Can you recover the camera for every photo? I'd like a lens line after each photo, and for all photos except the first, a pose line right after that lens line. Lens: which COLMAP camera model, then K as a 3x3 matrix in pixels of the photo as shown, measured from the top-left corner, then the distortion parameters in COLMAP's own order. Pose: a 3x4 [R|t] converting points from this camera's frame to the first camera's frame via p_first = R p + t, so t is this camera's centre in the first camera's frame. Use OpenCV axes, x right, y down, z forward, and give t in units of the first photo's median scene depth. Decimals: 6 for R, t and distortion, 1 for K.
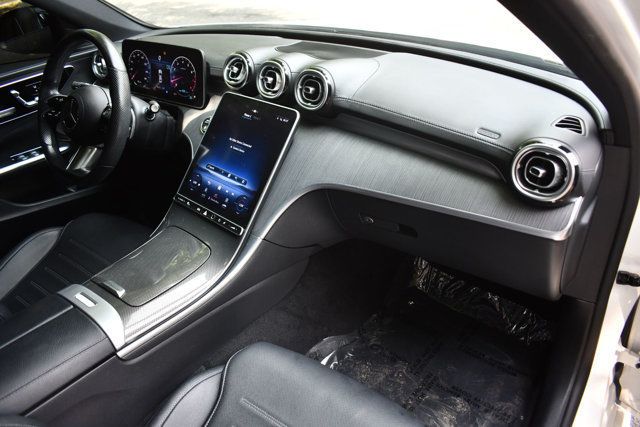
lens RADIAL K [[491.1, 0, 319.9], [0, 491.1, 215.3], [0, 0, 1]] dist [-0.102991, -0.001522]
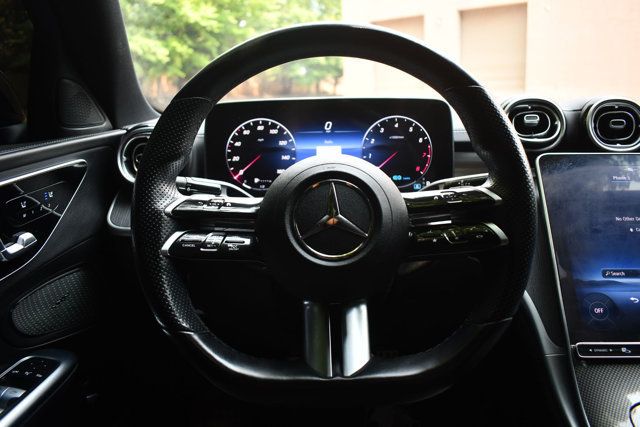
lens RADIAL K [[491.1, 0, 320.8], [0, 491.1, 208.1], [0, 0, 1]] dist [-0.102991, -0.001522]
pose [[0.810042, -0.107212, 0.576488, -0.688830], [0.301707, 0.919223, -0.252987, -0.116770], [-0.502797, 0.378861, 0.776955, 0.649538]]
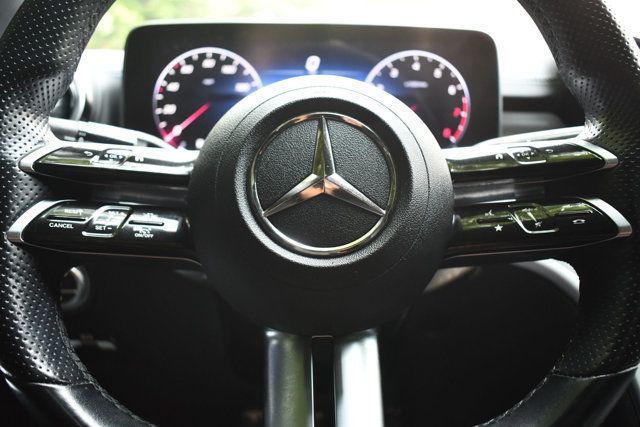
lens RADIAL K [[588.7, 0, 320.7], [0, 588.7, 214.7], [0, 0, 1]] dist [-0.103418, 0.000000]
pose [[0.786154, -0.082727, 0.612469, -0.622073], [0.291034, 0.923799, -0.248787, -0.126901], [-0.545217, 0.373834, 0.750324, 0.755007]]
